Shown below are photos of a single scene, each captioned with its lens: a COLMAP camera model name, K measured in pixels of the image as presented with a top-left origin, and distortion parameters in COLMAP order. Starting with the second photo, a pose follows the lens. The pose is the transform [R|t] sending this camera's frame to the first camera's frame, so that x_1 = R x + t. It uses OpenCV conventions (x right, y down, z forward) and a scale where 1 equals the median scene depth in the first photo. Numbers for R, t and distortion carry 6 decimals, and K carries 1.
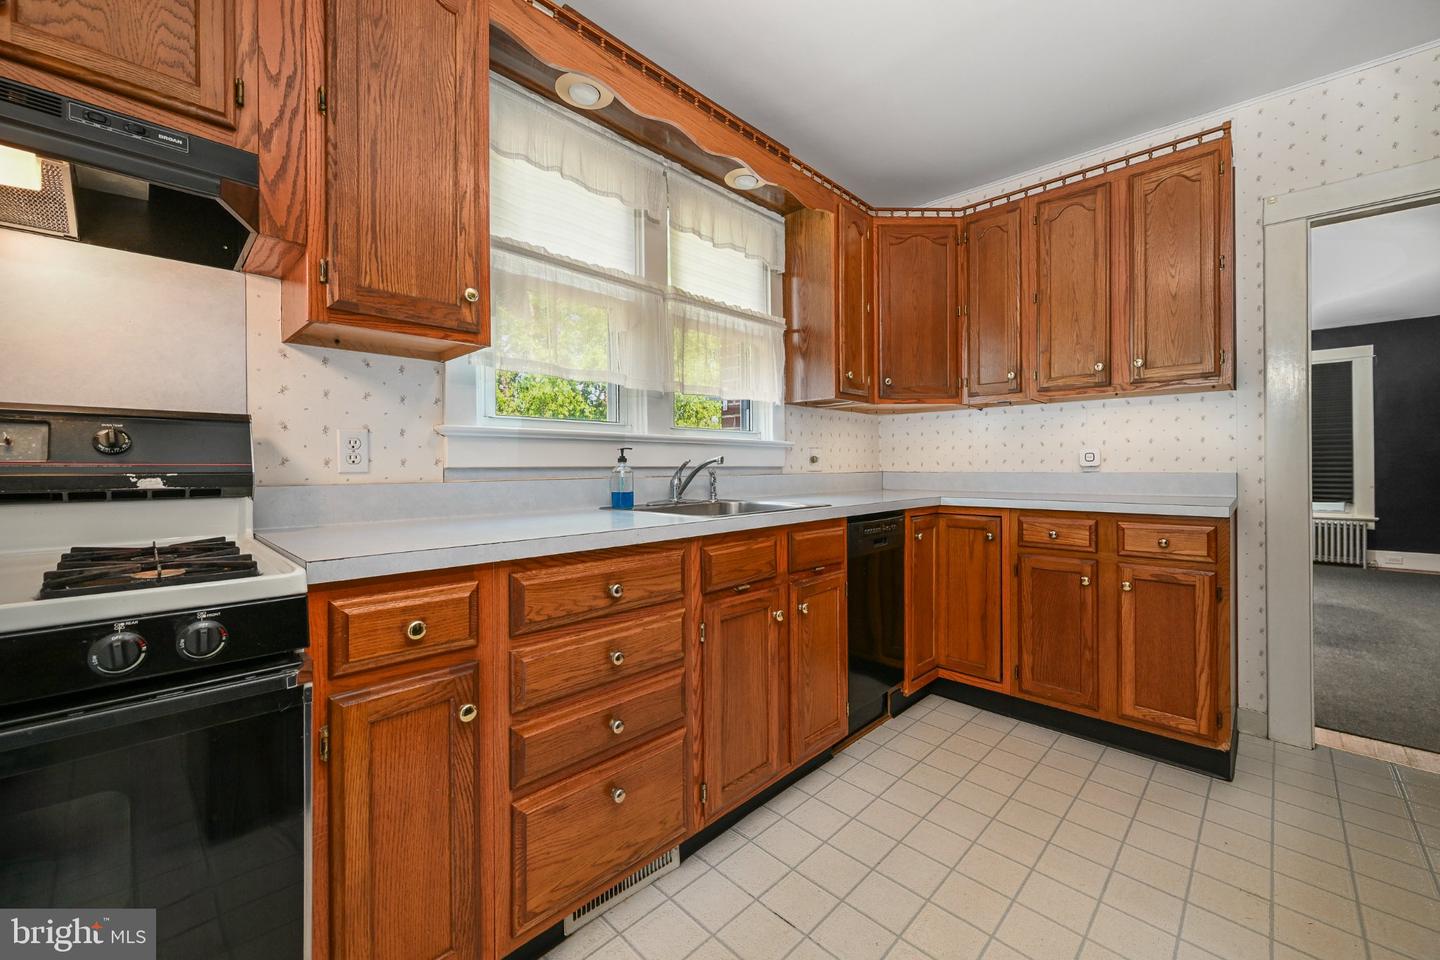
lens RADIAL K [[566.7, 0, 720.7], [0, 566.7, 472.1], [0, 0, 1]] dist [0.000516, 0.000000]
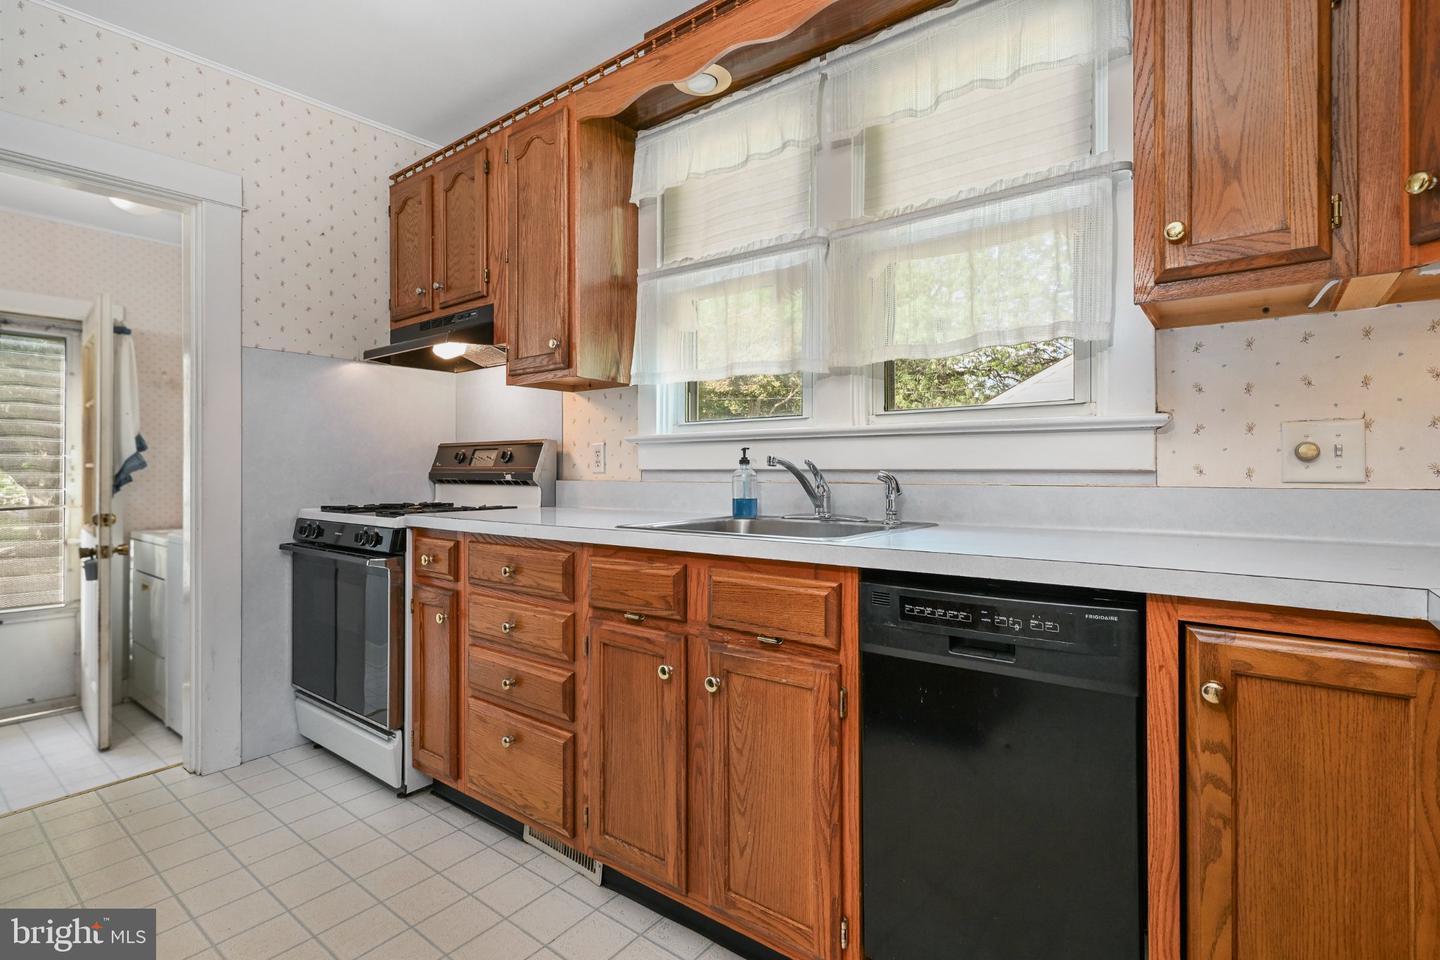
lens RADIAL K [[659.5, 0, 720.0], [0, 659.5, 480.0], [0, 0, 1]] dist [-0.000316, 0.000009]
pose [[0.127566, 0.016523, -0.991692, 0.837022], [-0.010283, 0.999830, 0.015336, -0.008297], [0.991777, 0.008241, 0.127714, 0.840536]]
